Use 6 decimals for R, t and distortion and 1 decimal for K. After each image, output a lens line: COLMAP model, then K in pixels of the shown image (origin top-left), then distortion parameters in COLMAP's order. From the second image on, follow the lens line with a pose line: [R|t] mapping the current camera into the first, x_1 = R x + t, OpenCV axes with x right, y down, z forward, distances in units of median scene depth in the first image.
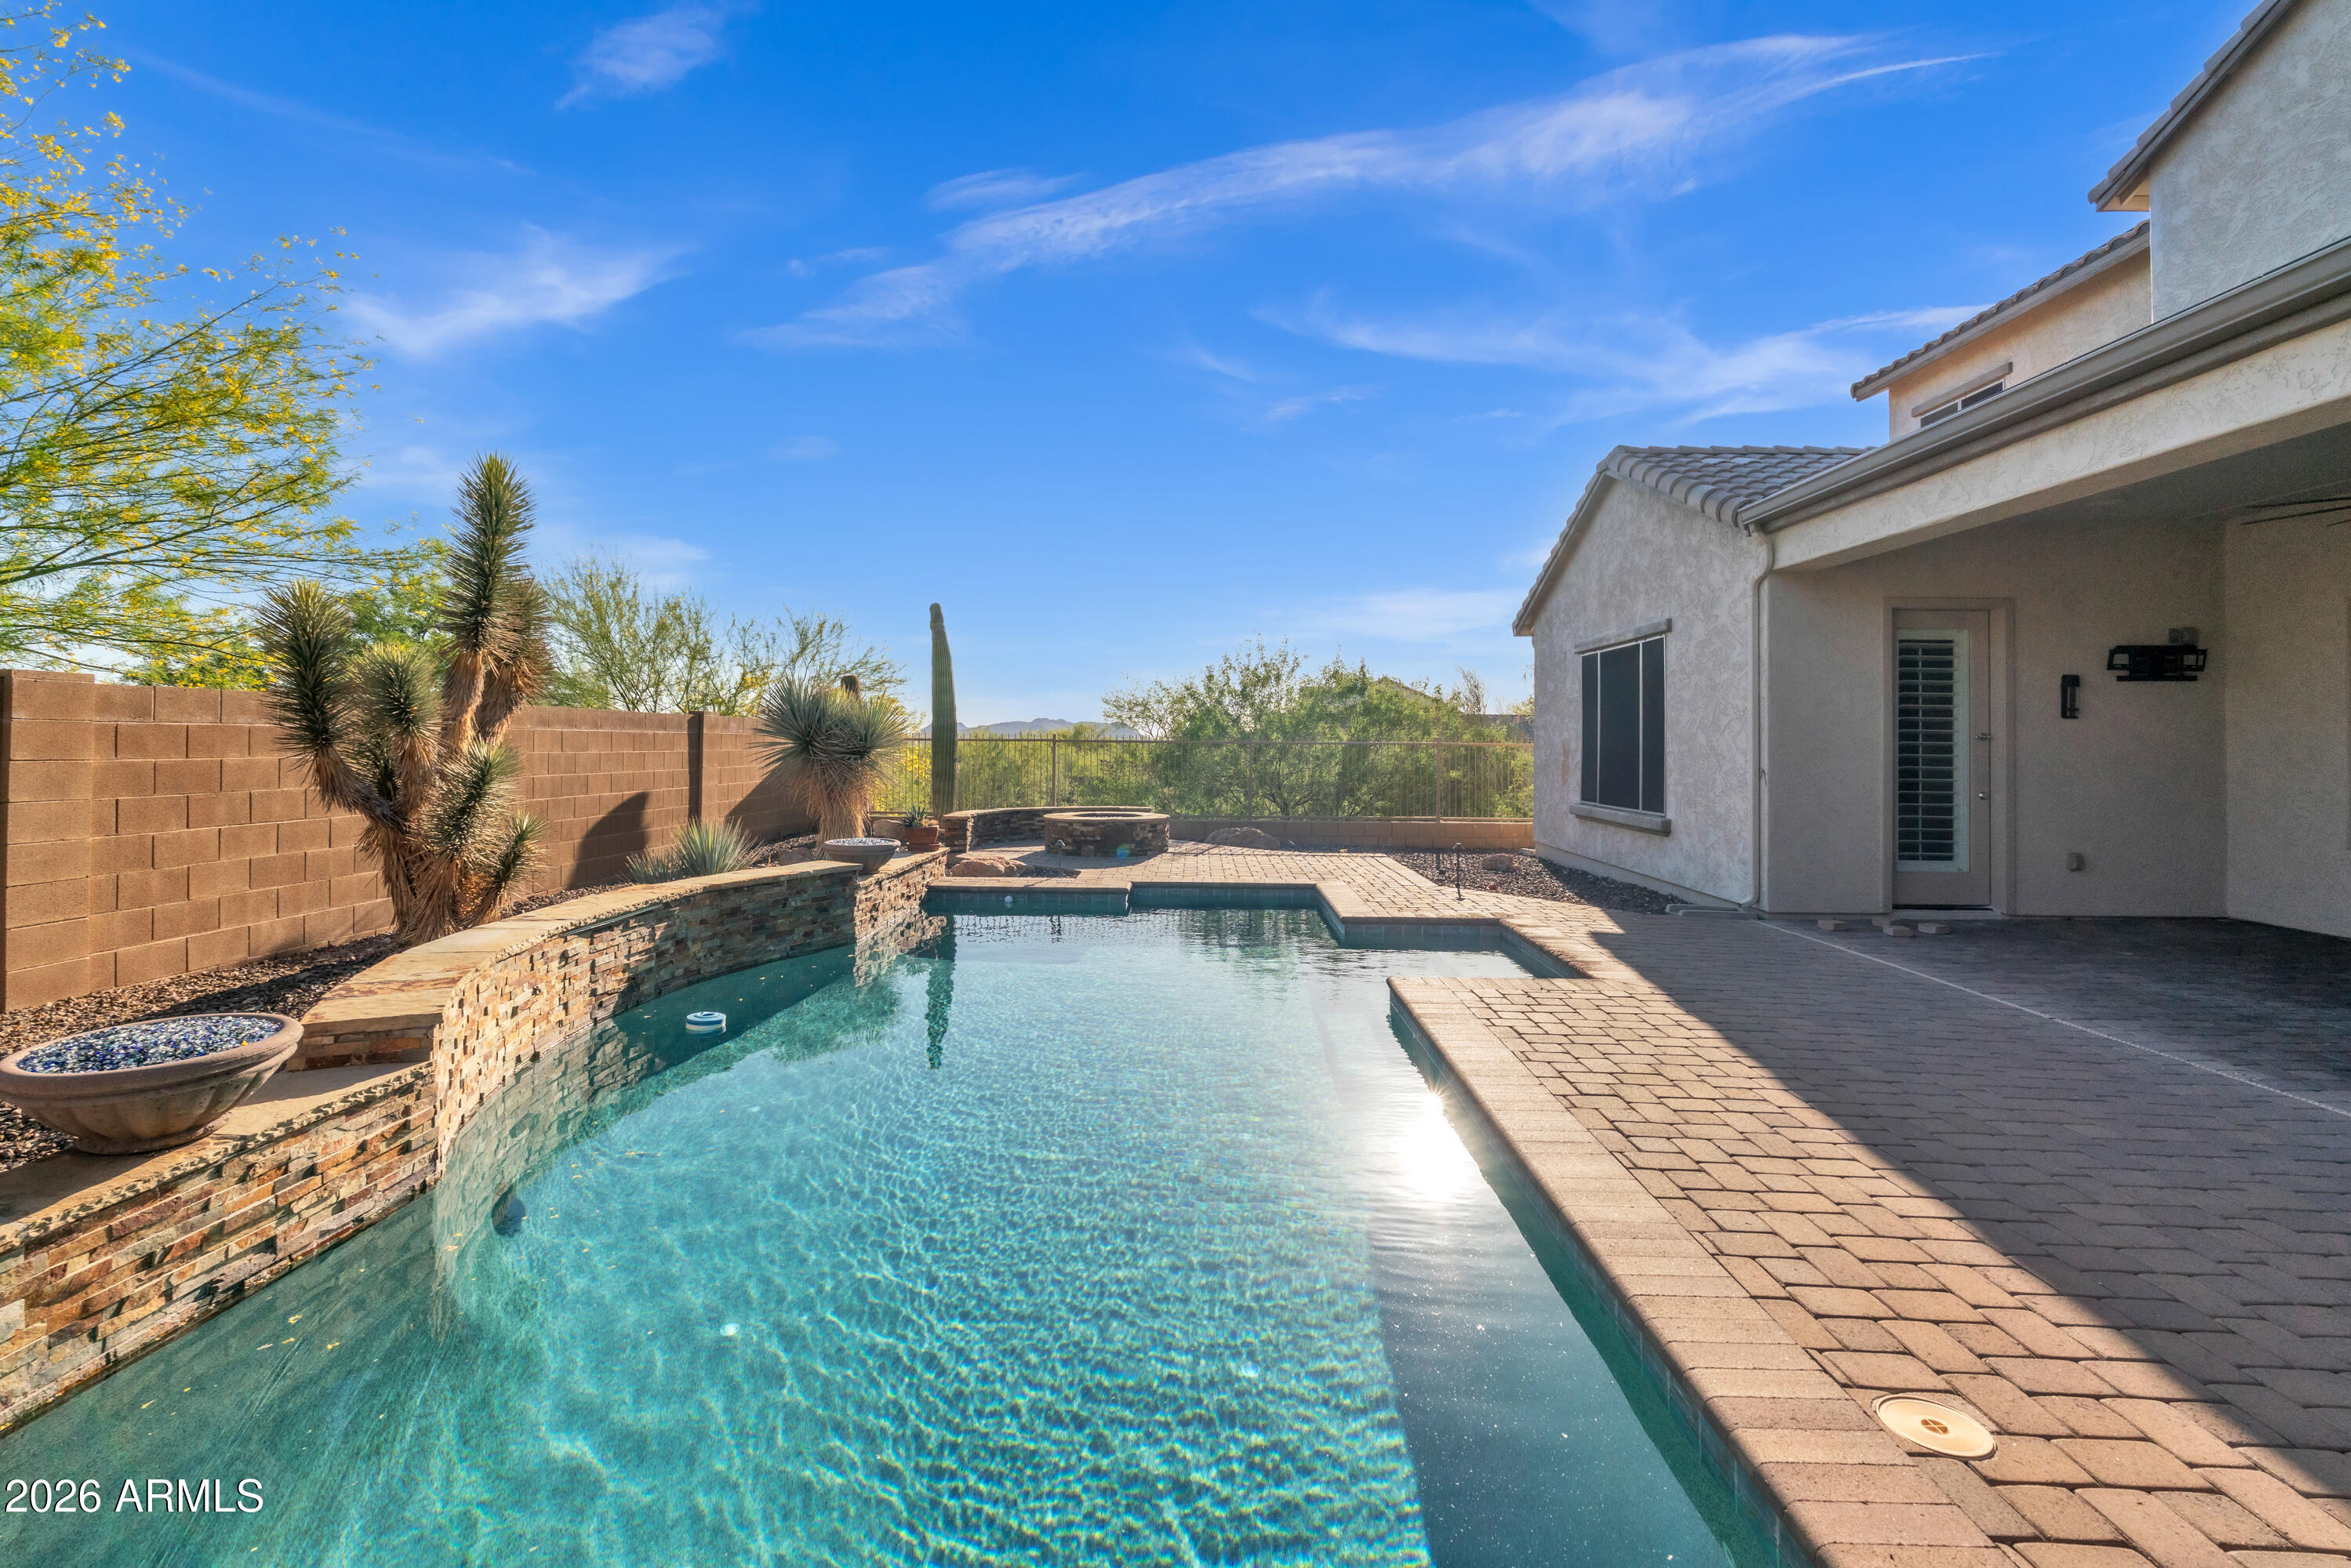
lens RADIAL K [[1036.0, 0, 1178.7], [0, 1036.0, 811.3], [0, 0, 1]] dist [-0.010349, 0.000407]
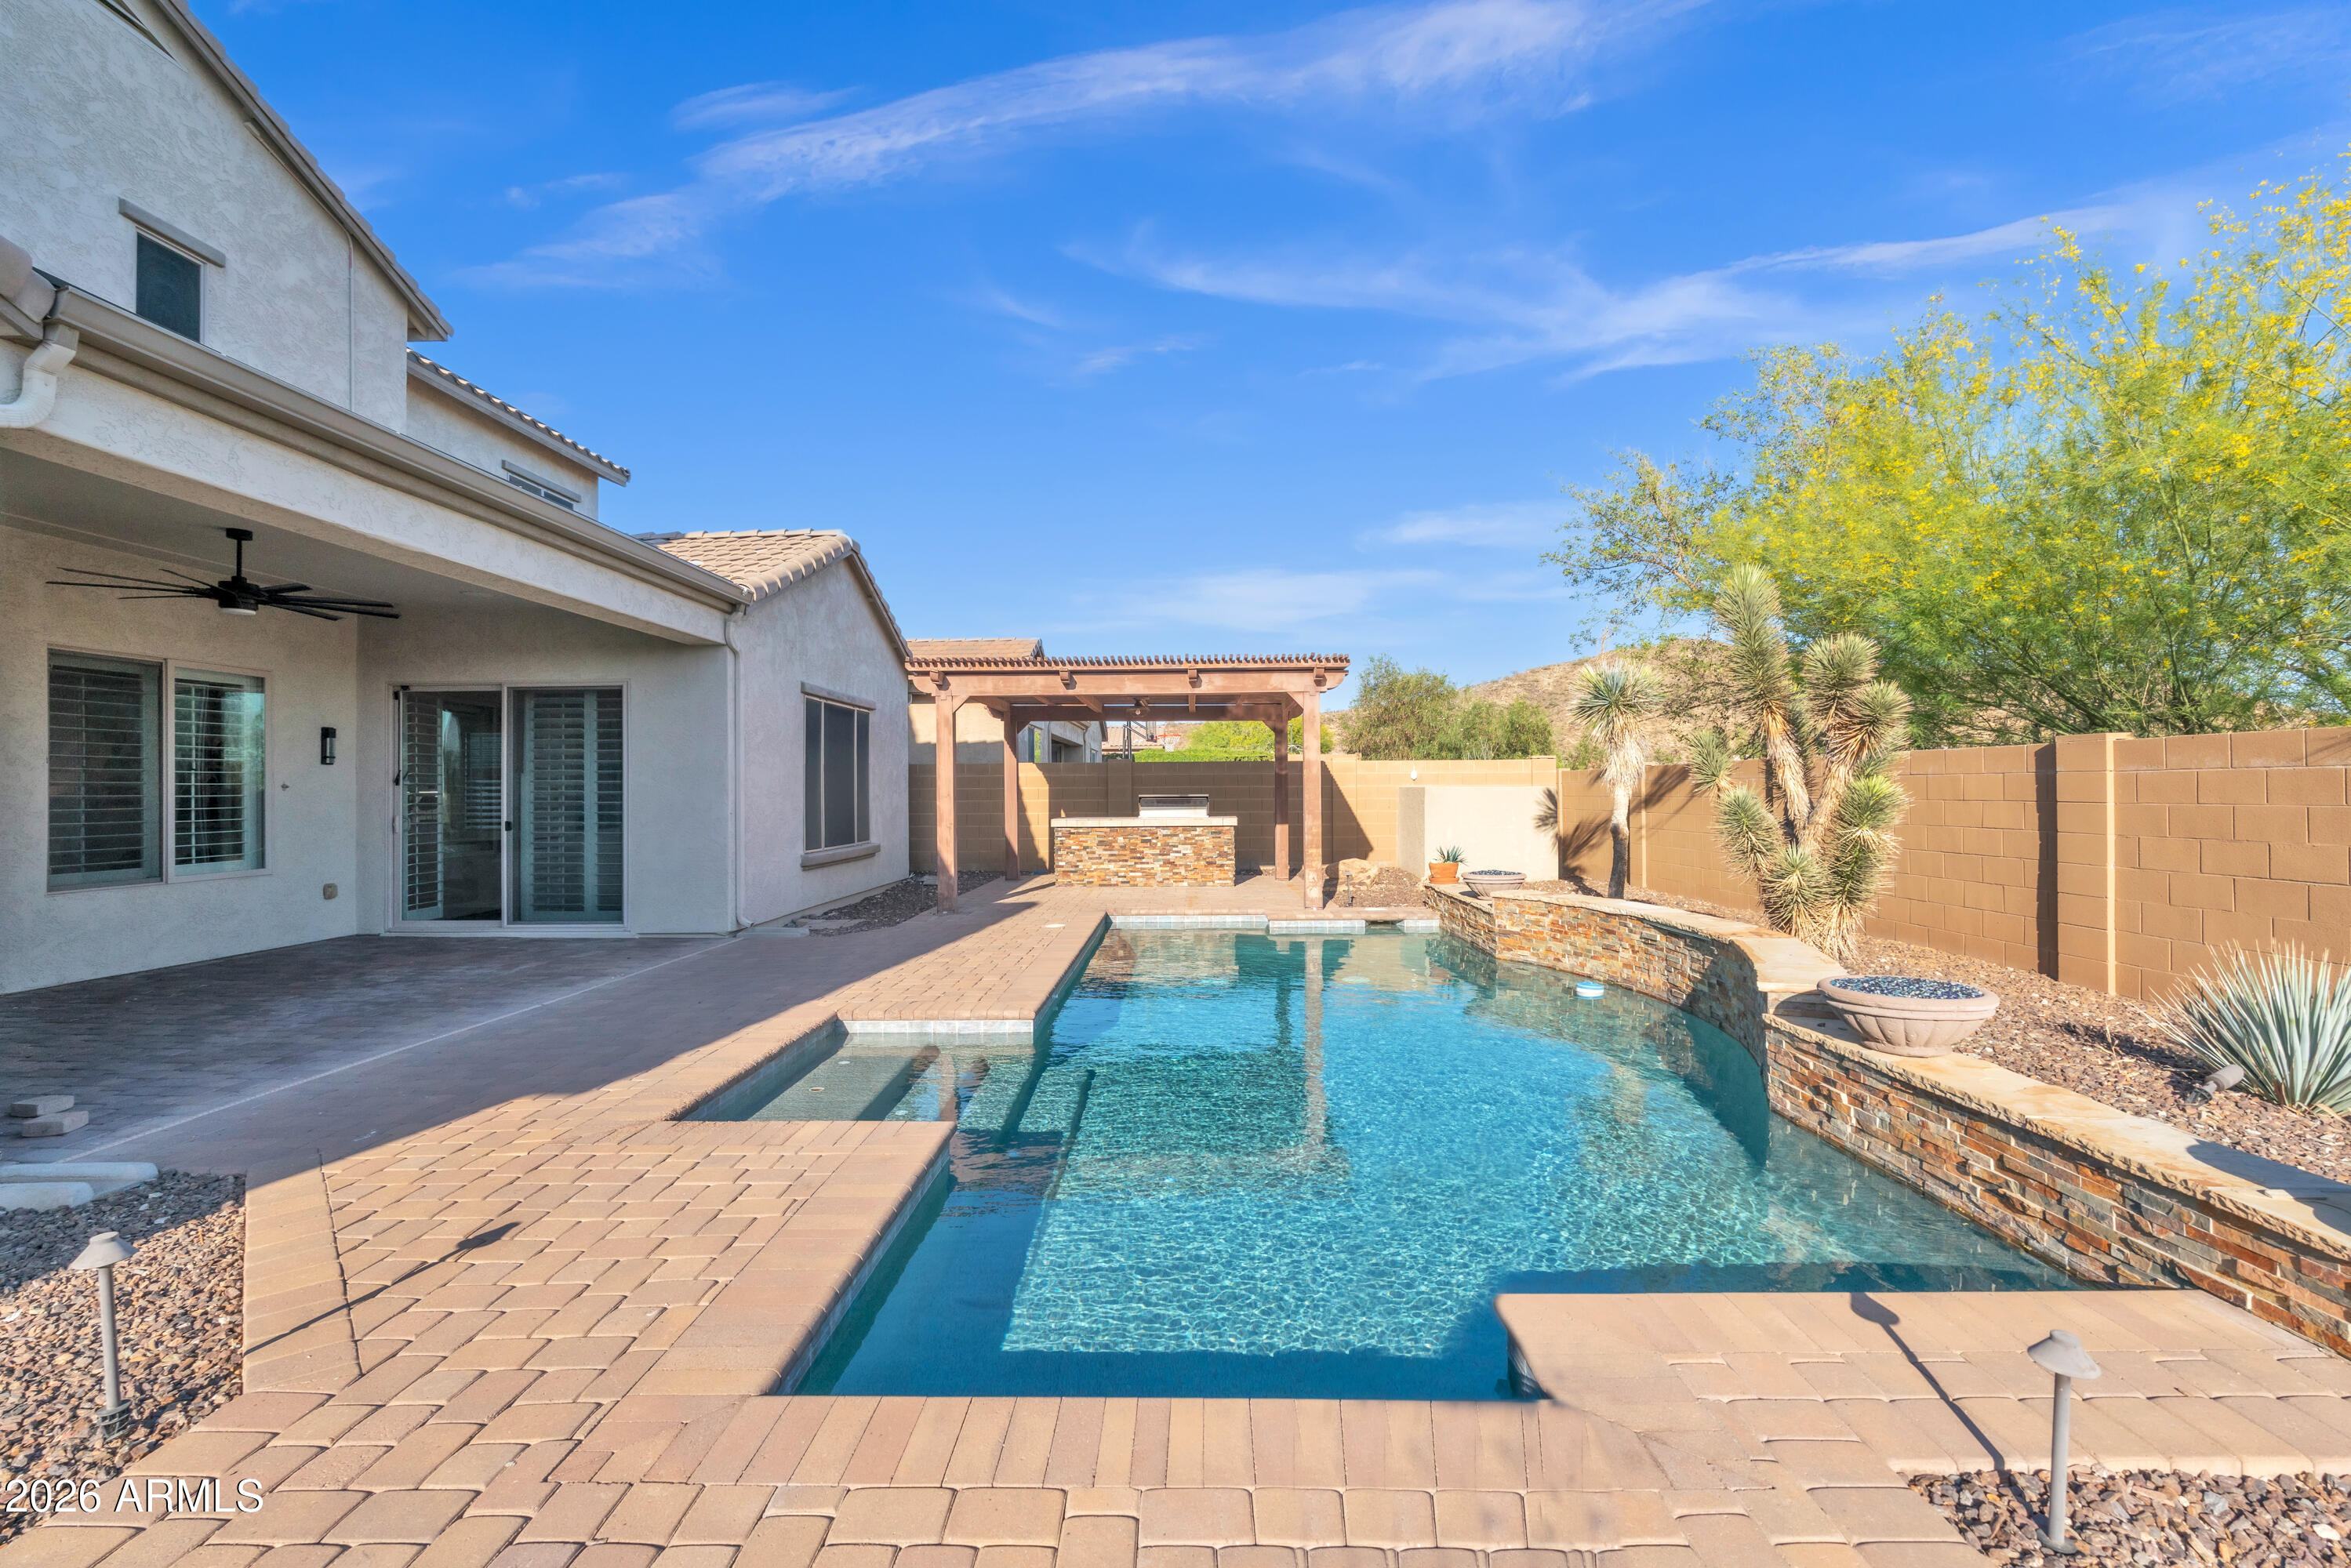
lens RADIAL K [[1018.1, 0, 1177.0], [0, 1018.1, 782.1], [0, 0, 1]] dist [-0.011922, 0.001169]
pose [[-0.999985, -0.001475, -0.005300, 0.056826], [-0.001756, 0.998567, 0.053488, -0.136754], [0.005214, 0.053497, -0.998554, 2.188247]]
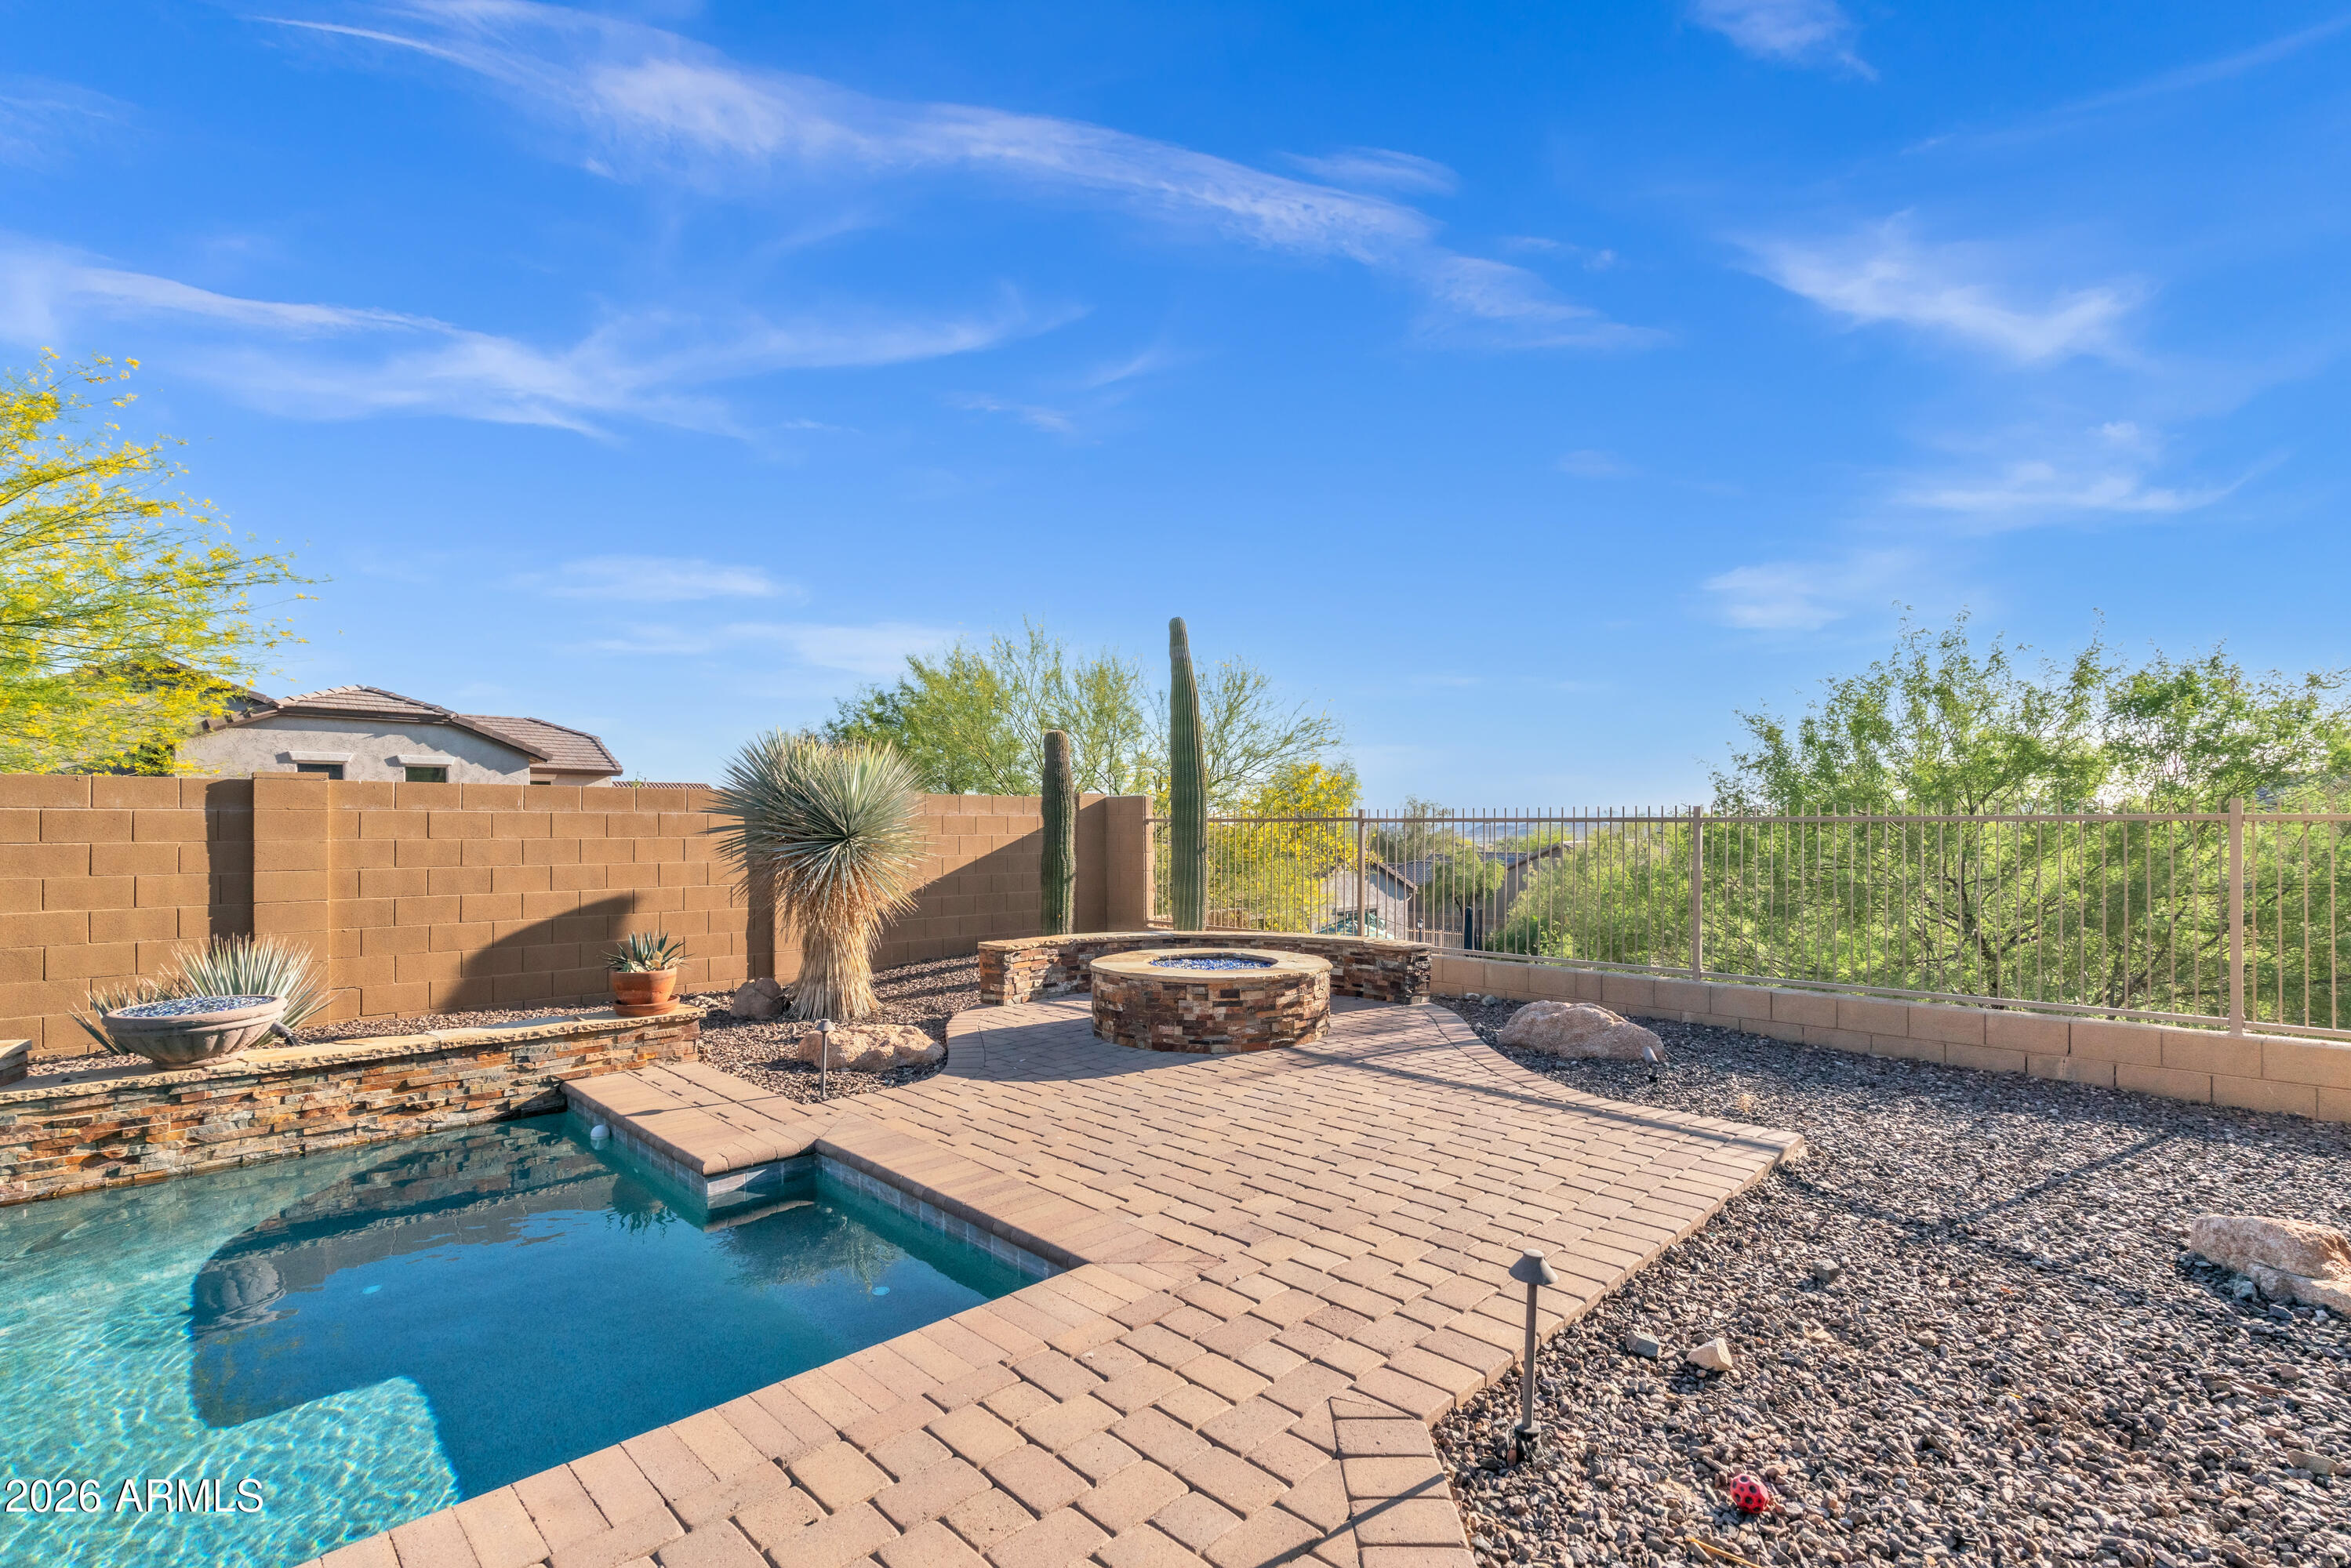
lens RADIAL K [[1036.0, 0, 1178.7], [0, 1036.0, 811.3], [0, 0, 1]] dist [-0.010349, 0.000407]
pose [[0.717172, -0.018506, -0.696650, 0.642531], [-0.037442, 0.997180, -0.065035, -0.081933], [0.695889, 0.072725, 0.714457, 1.431320]]
